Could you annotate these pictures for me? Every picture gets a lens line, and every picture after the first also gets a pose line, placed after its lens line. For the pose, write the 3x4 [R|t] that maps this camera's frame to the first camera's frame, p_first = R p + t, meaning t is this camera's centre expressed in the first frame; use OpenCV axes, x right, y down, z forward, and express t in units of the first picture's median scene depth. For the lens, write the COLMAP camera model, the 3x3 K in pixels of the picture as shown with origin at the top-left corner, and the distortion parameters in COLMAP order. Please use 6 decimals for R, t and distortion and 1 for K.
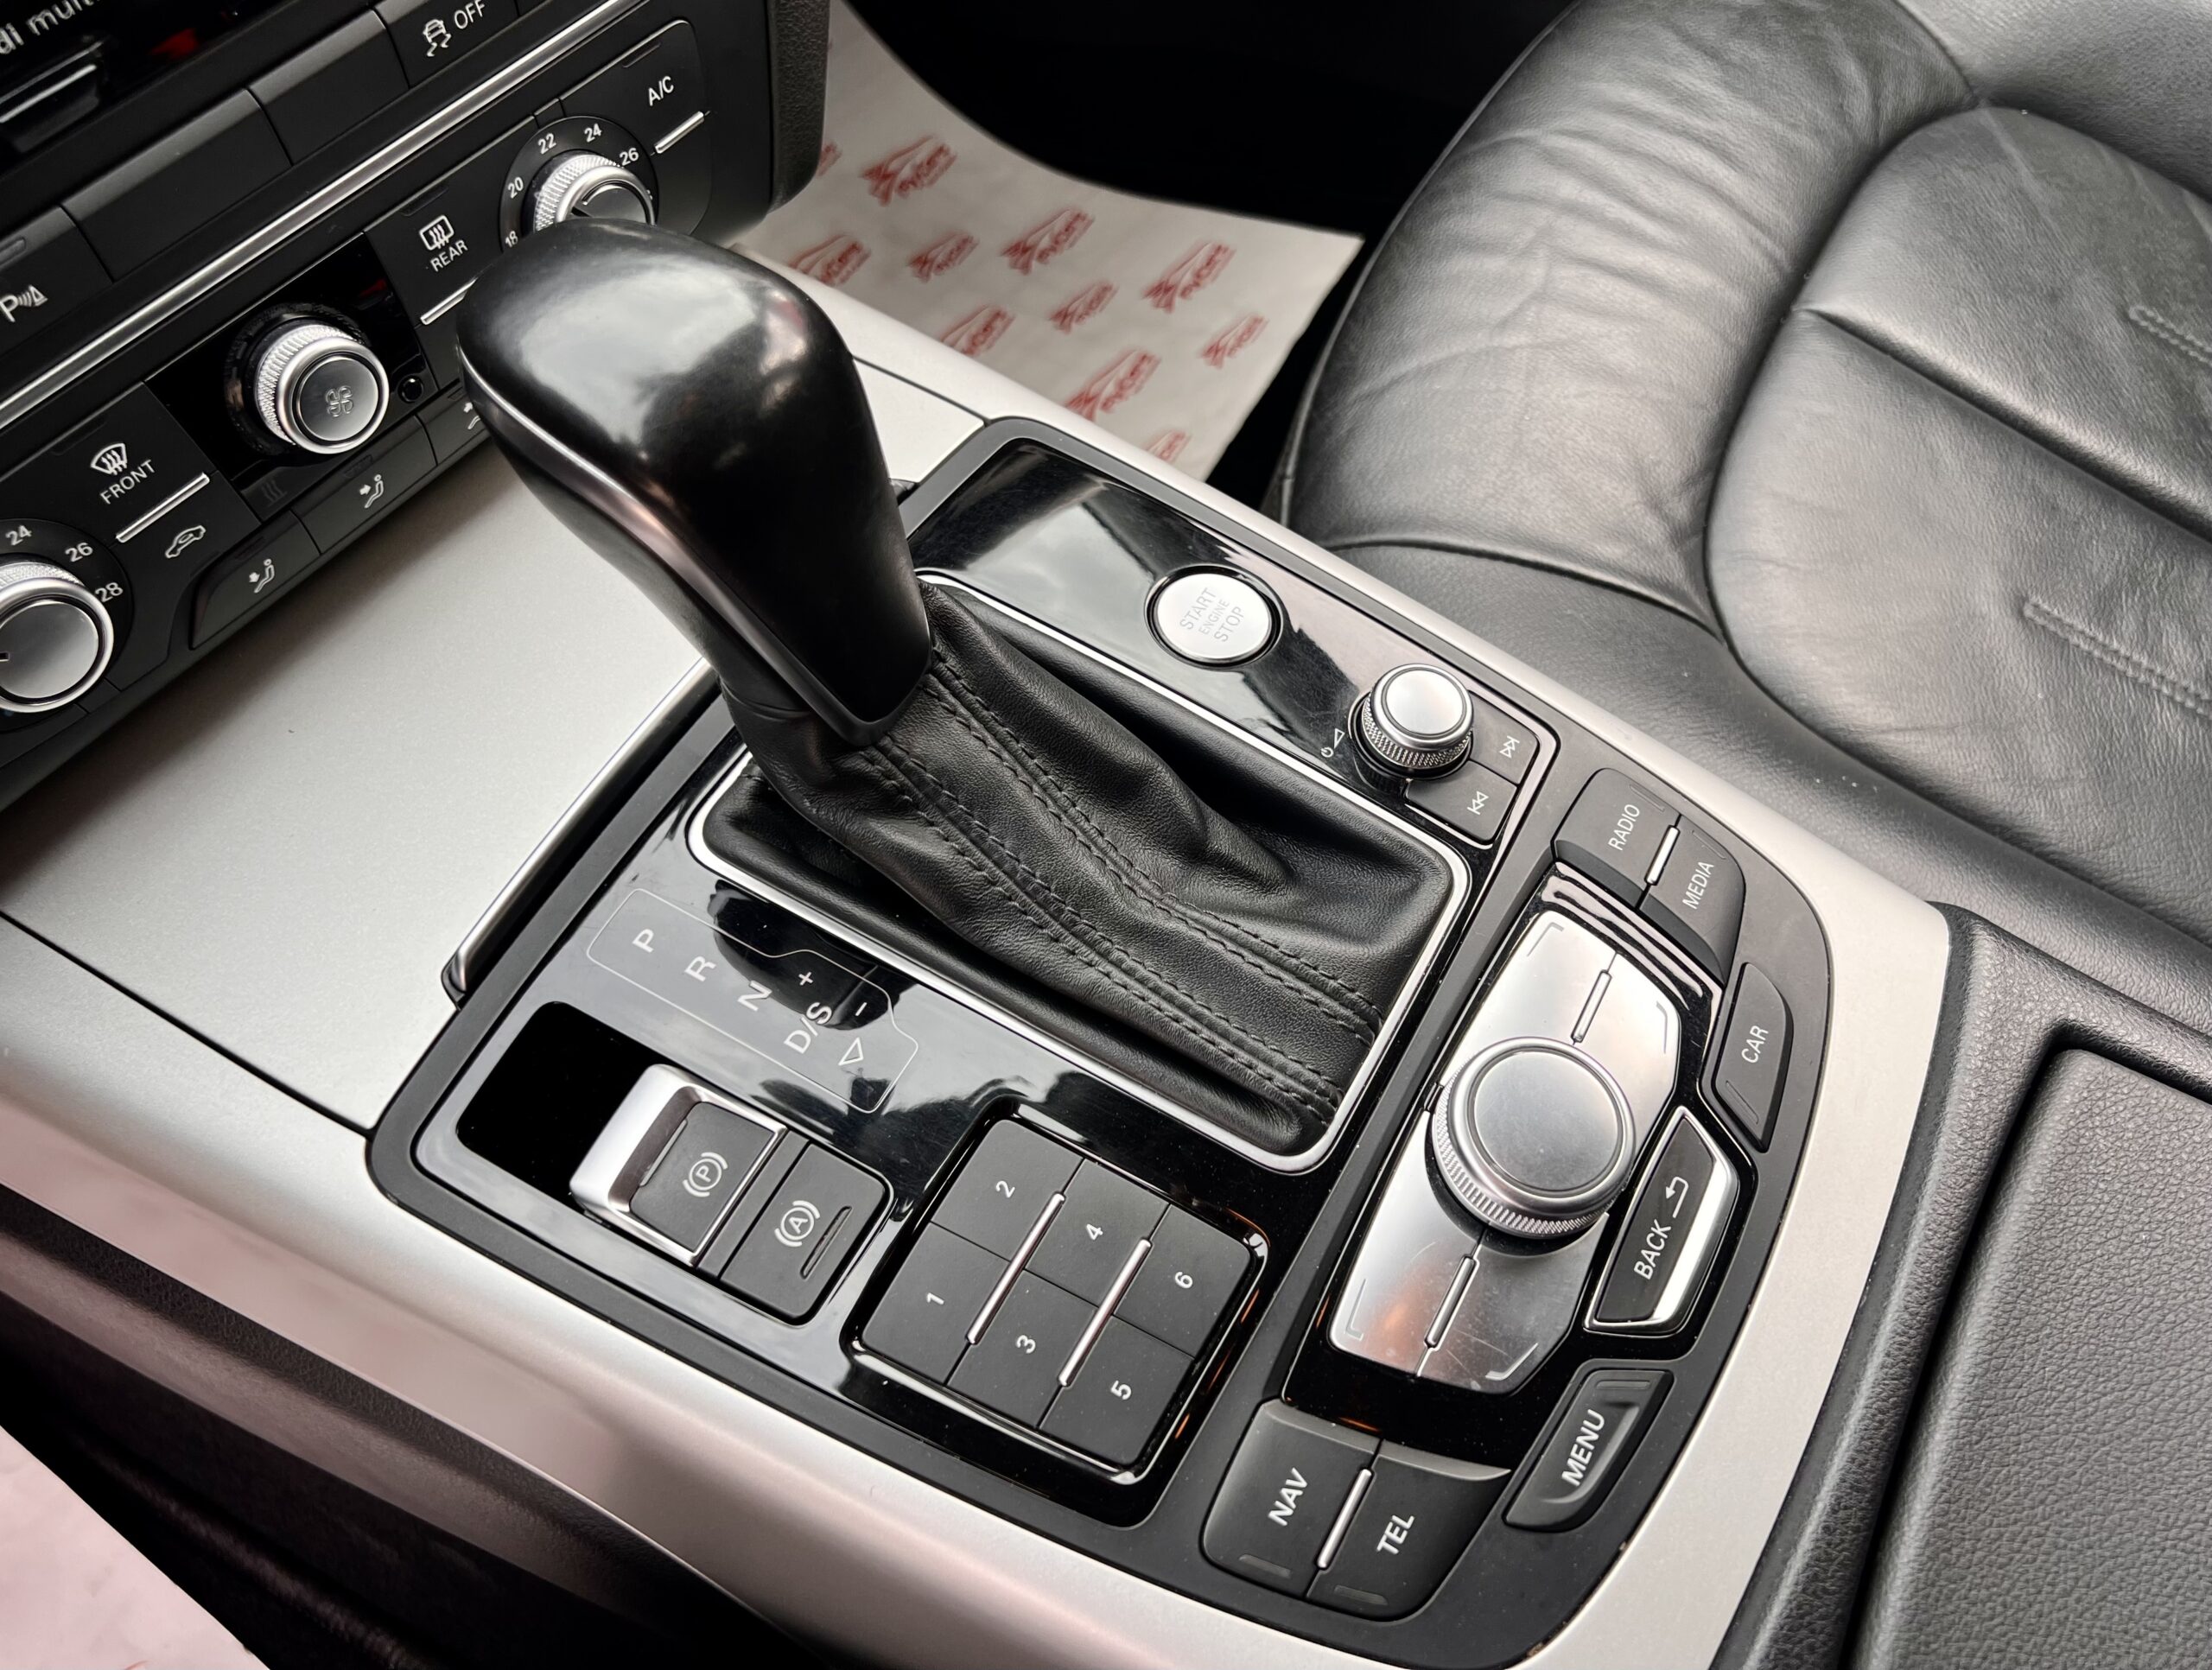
lens RADIAL K [[1774.7, 0, 1146.8], [0, 1774.7, 805.2], [0, 0, 1]] dist [0.022335, -0.019340]
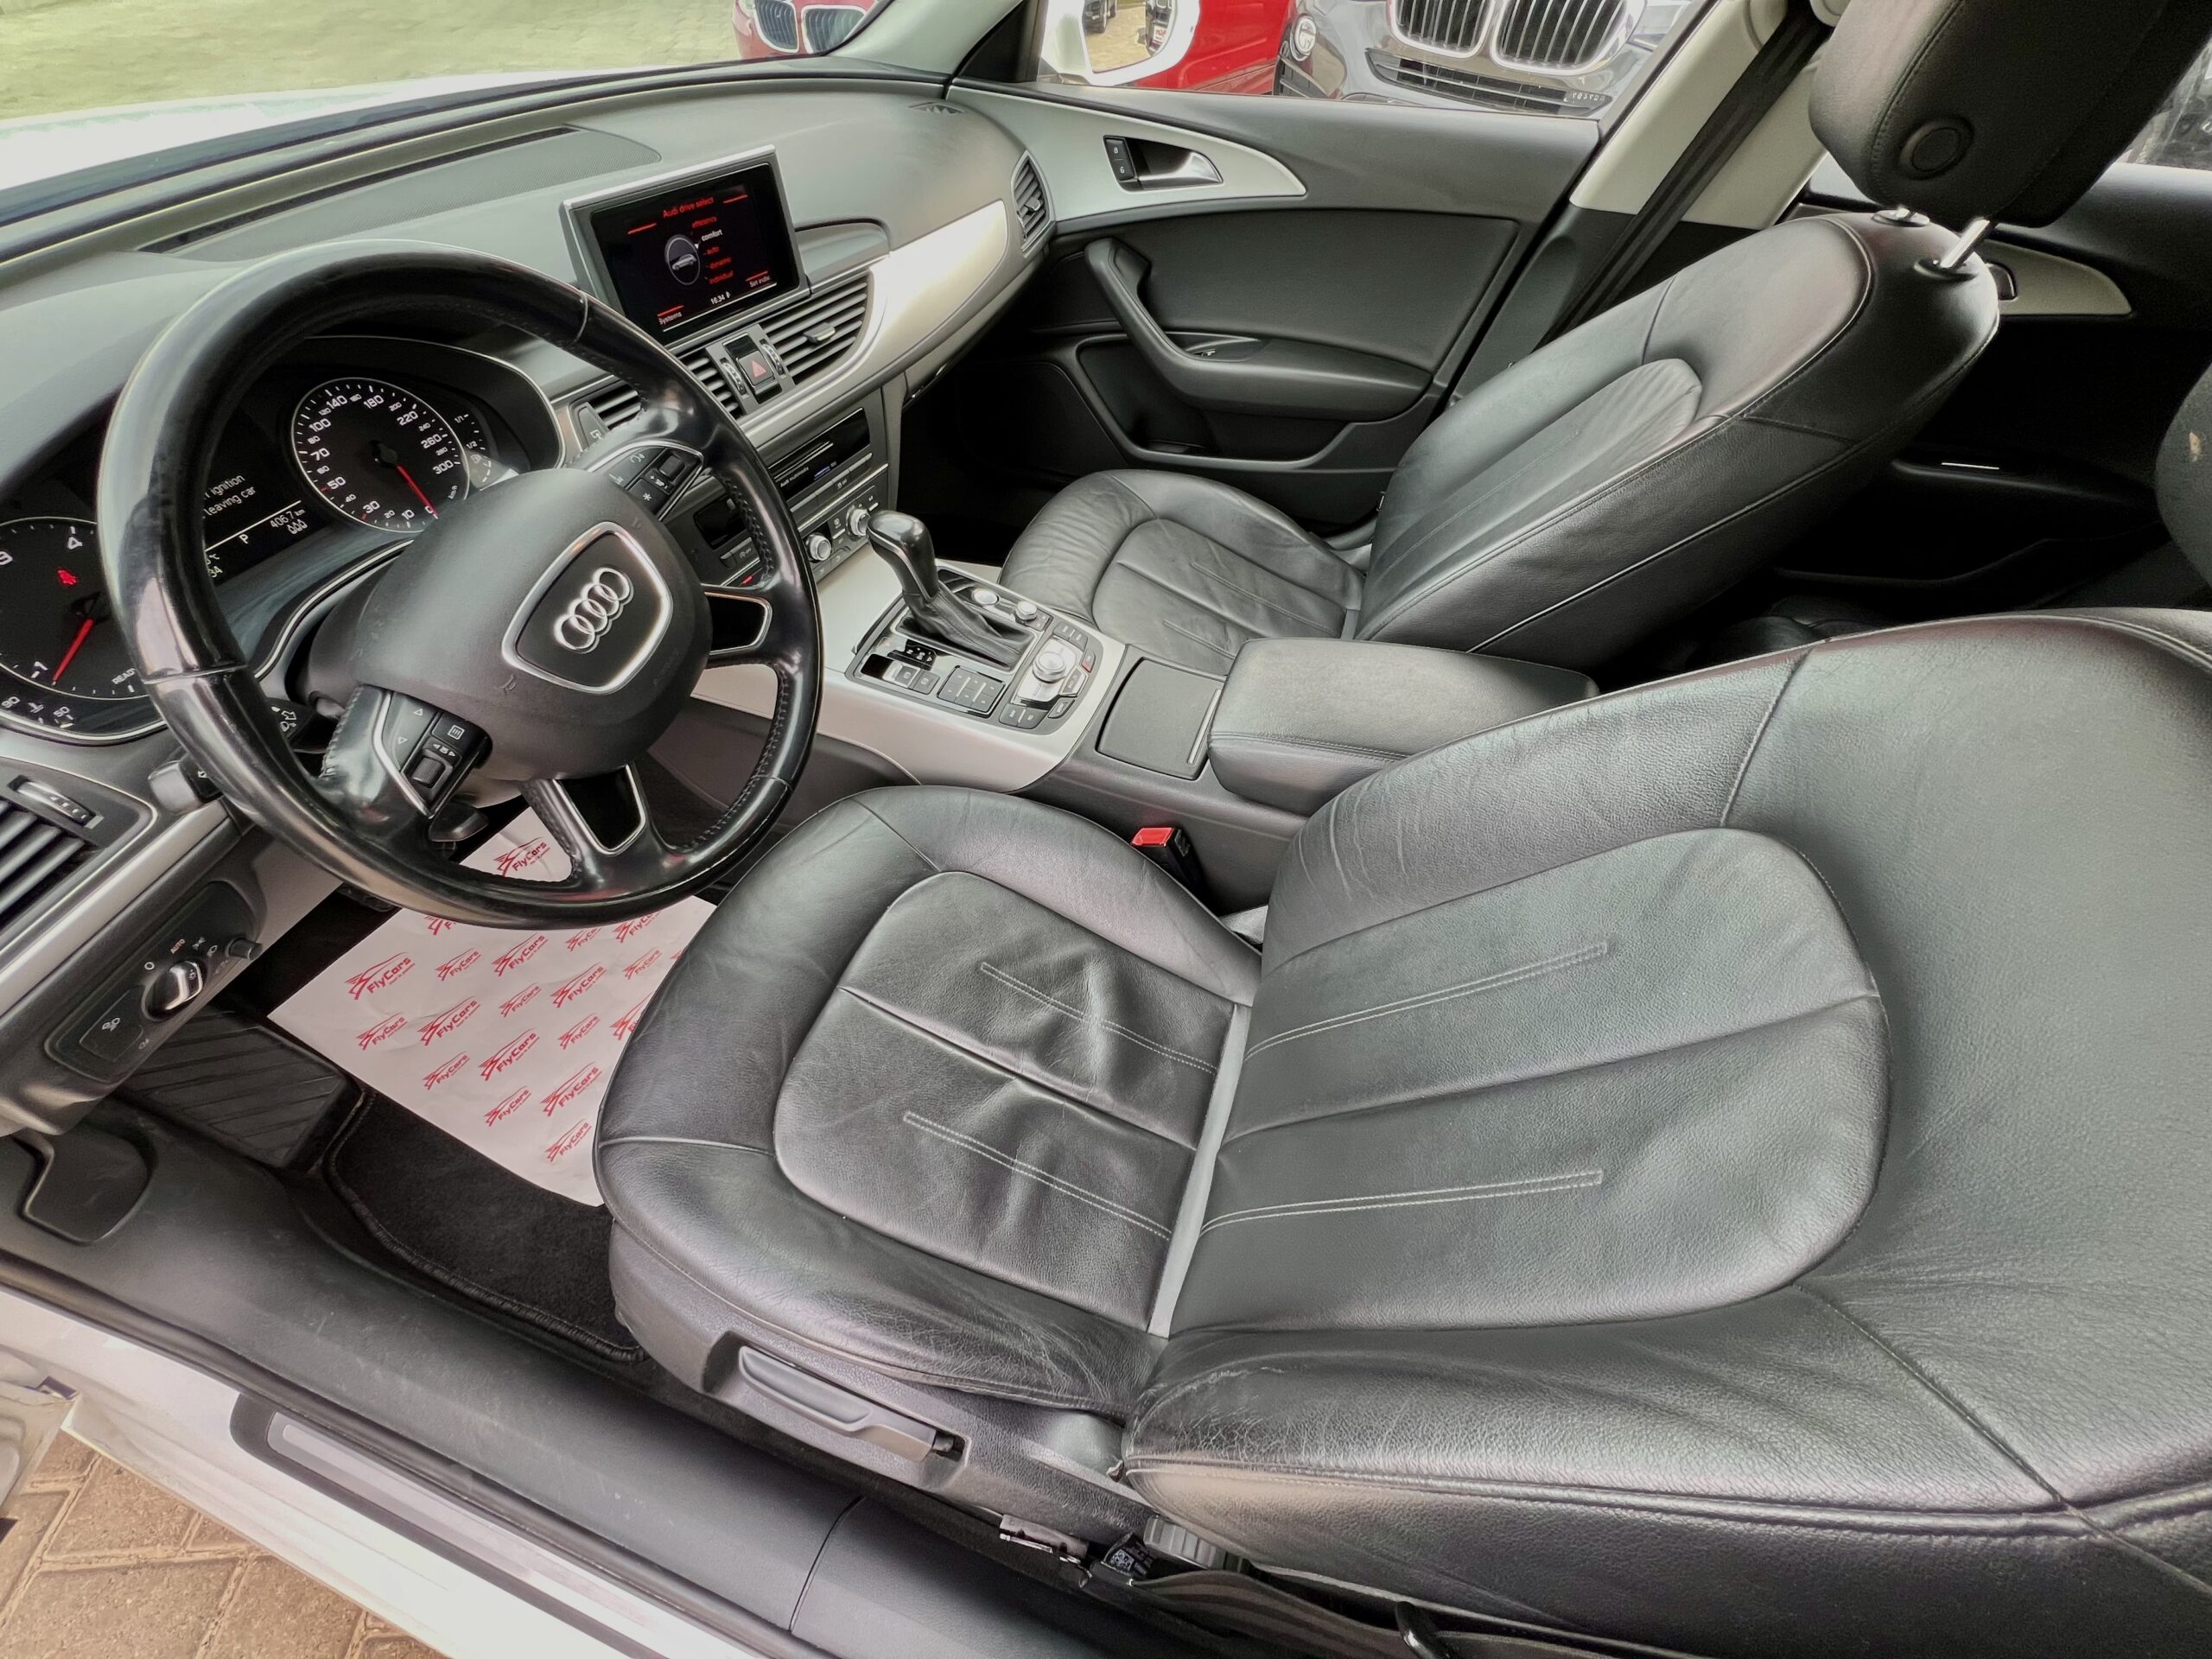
lens RADIAL K [[885.7, 0, 1114.8], [0, 885.7, 823.9], [0, 0, 1]] dist [-0.001739, -0.000082]
pose [[0.973836, -0.071297, 0.215777, -0.221801], [0.091560, 0.992131, -0.085404, 0.892770], [-0.207989, 0.102926, 0.972701, -1.689940]]
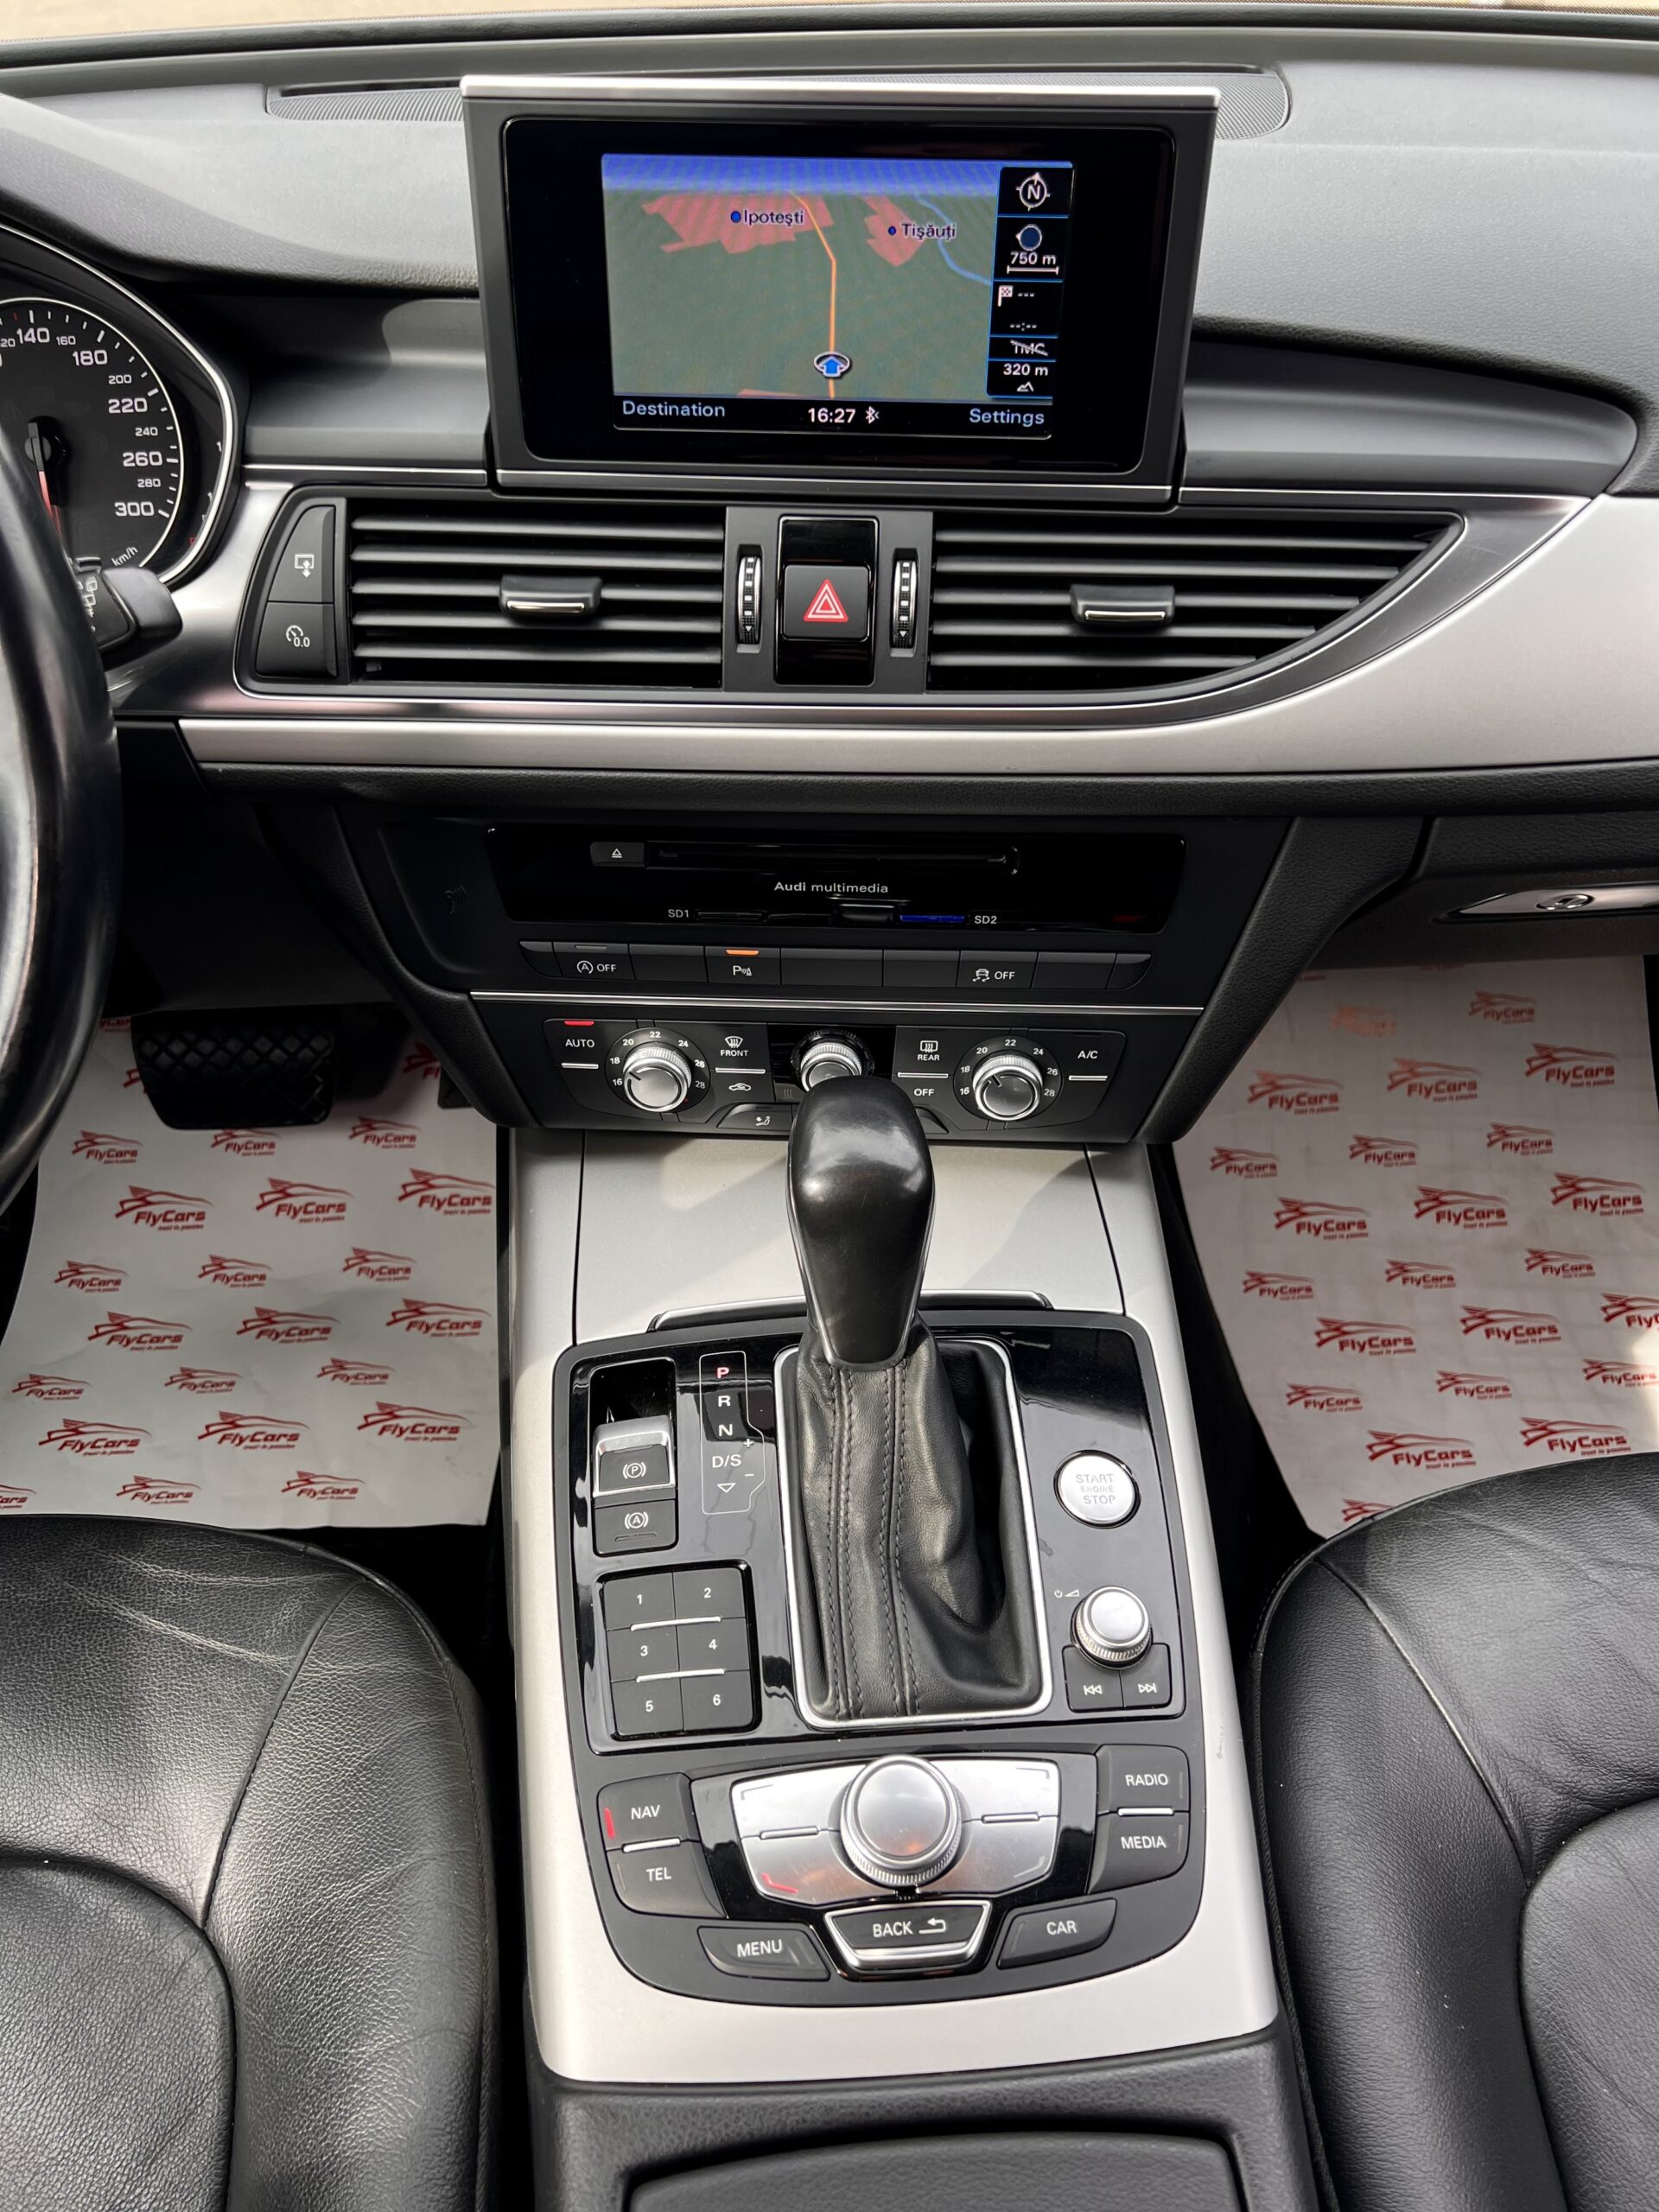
lens RADIAL K [[1717.7, 0, 826.5], [0, 1717.7, 1097.5], [0, 0, 1]] dist [0.035743, -0.037334]
pose [[0.547915, 0.569334, -0.612901, 0.709943], [-0.692639, 0.719601, 0.049252, -0.293757], [0.469085, 0.397533, 0.788623, -0.496198]]
